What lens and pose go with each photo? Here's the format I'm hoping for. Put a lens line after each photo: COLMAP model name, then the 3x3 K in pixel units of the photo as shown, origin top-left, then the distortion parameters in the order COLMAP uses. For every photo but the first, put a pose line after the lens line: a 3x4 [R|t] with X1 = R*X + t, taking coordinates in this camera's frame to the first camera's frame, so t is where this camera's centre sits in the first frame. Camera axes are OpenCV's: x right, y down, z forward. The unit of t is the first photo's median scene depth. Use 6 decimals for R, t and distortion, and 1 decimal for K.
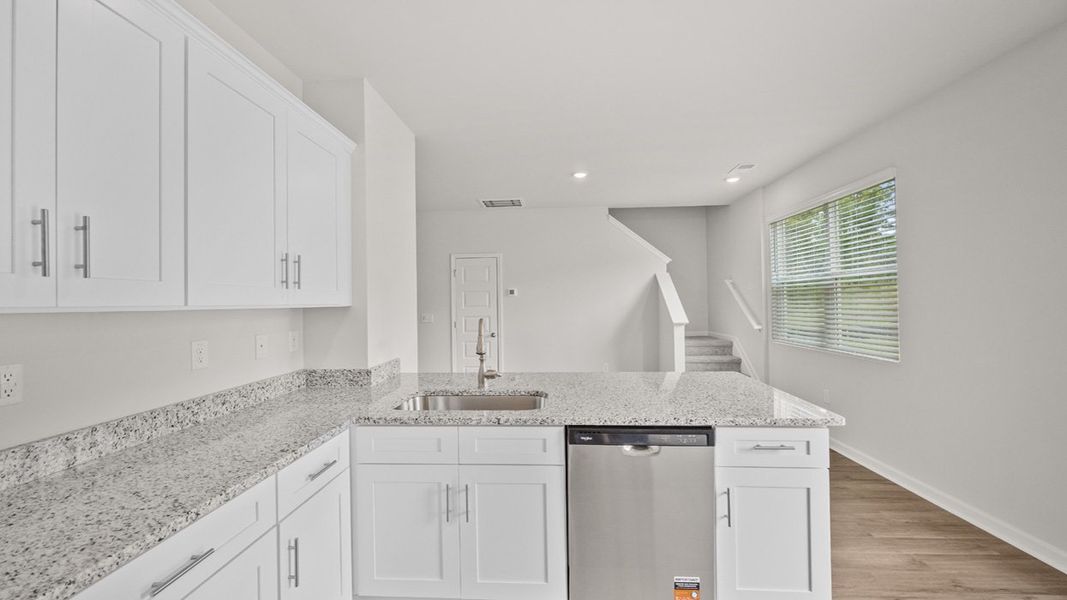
lens RADIAL K [[409.4, 0, 537.5], [0, 409.4, 296.3], [0, 0, 1]] dist [-0.006543, -0.000505]
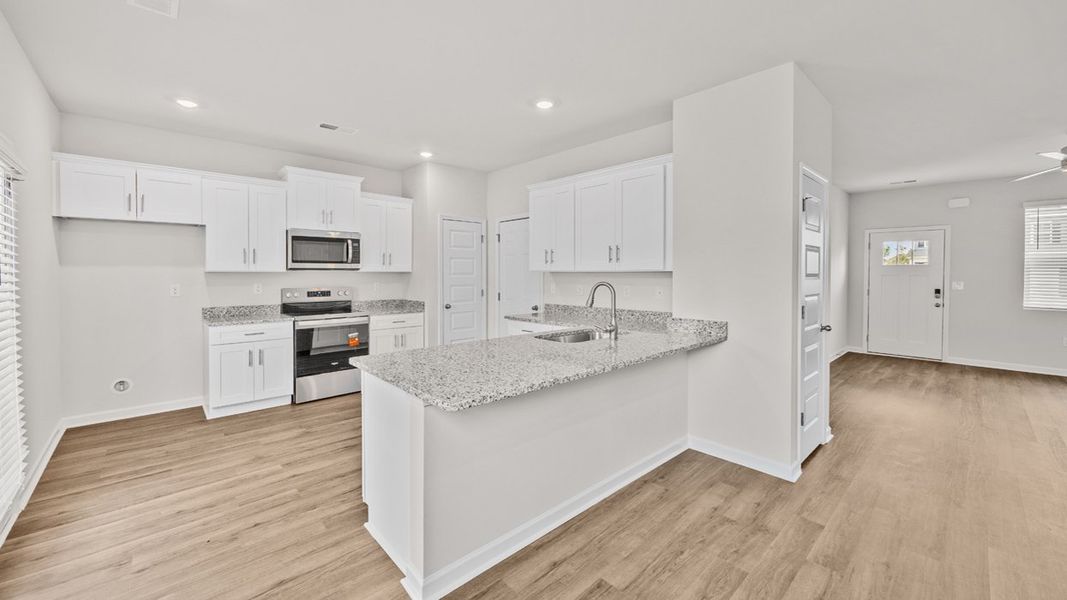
lens RADIAL K [[409.4, 0, 540.8], [0, 409.4, 280.6], [0, 0, 1]] dist [-0.006543, -0.000505]
pose [[-0.686263, 0.027937, -0.726817, 0.928678], [0.020722, 0.999607, 0.018857, 0.019750], [0.727058, -0.002120, -0.686572, 1.718617]]
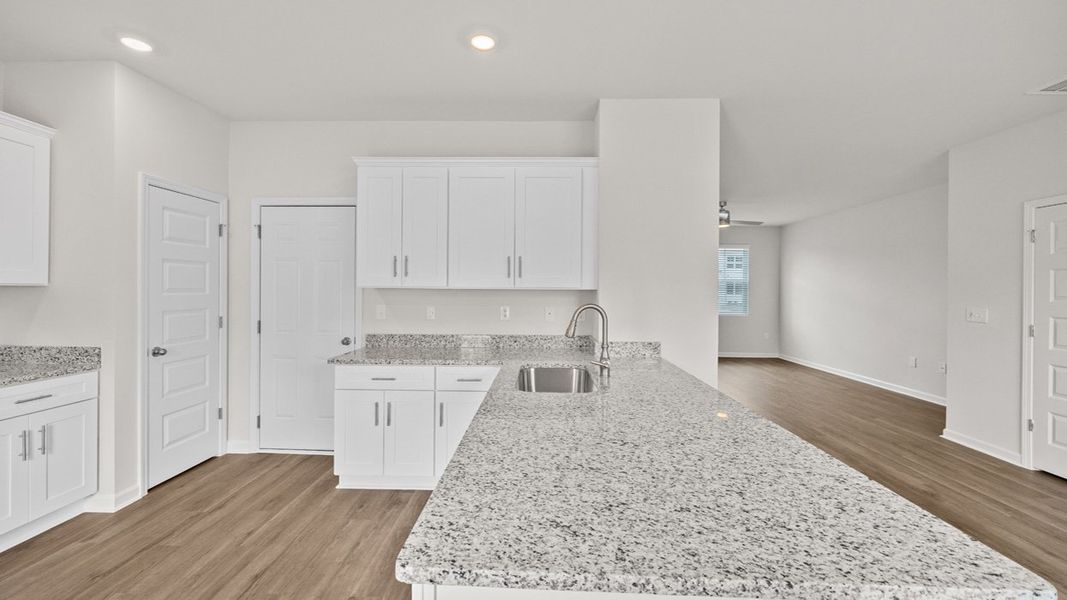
lens RADIAL K [[409.4, 0, 524.7], [0, 409.4, 289.3], [0, 0, 1]] dist [-0.006543, -0.000505]
pose [[0.026910, 0.012239, -0.999563, 0.837437], [0.007179, 0.999897, 0.012436, 0.005991], [0.999612, -0.007511, 0.026819, 0.792521]]
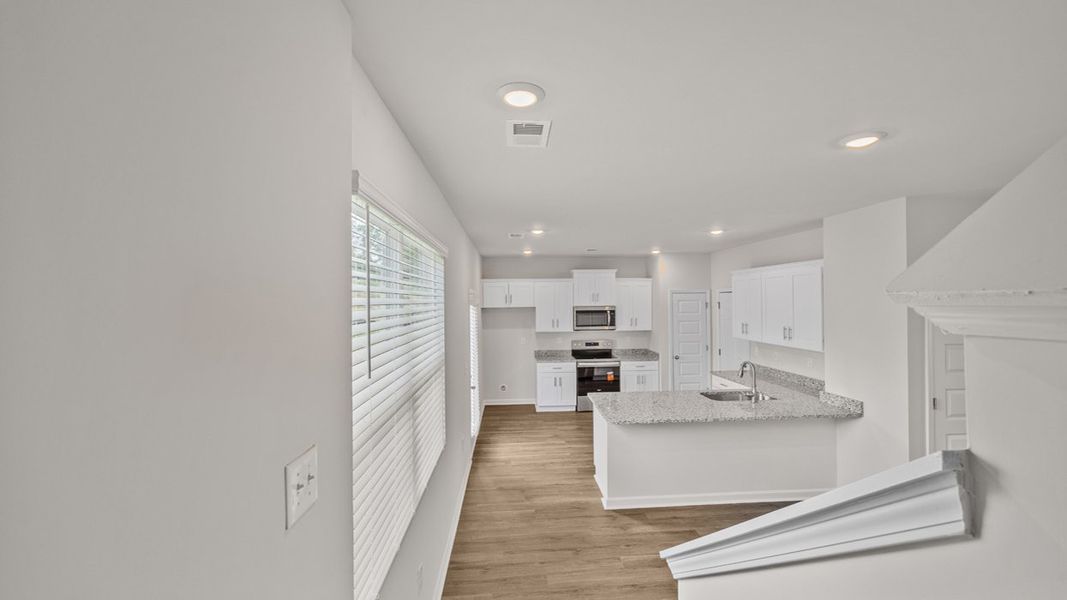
lens RADIAL K [[409.4, 0, 538.9], [0, 409.4, 299.5], [0, 0, 1]] dist [-0.006543, -0.000505]
pose [[-0.991831, 0.023418, -0.125393, 1.021440], [0.025466, 0.999567, -0.014760, -0.221679], [0.124993, -0.017832, -0.991997, 2.692239]]
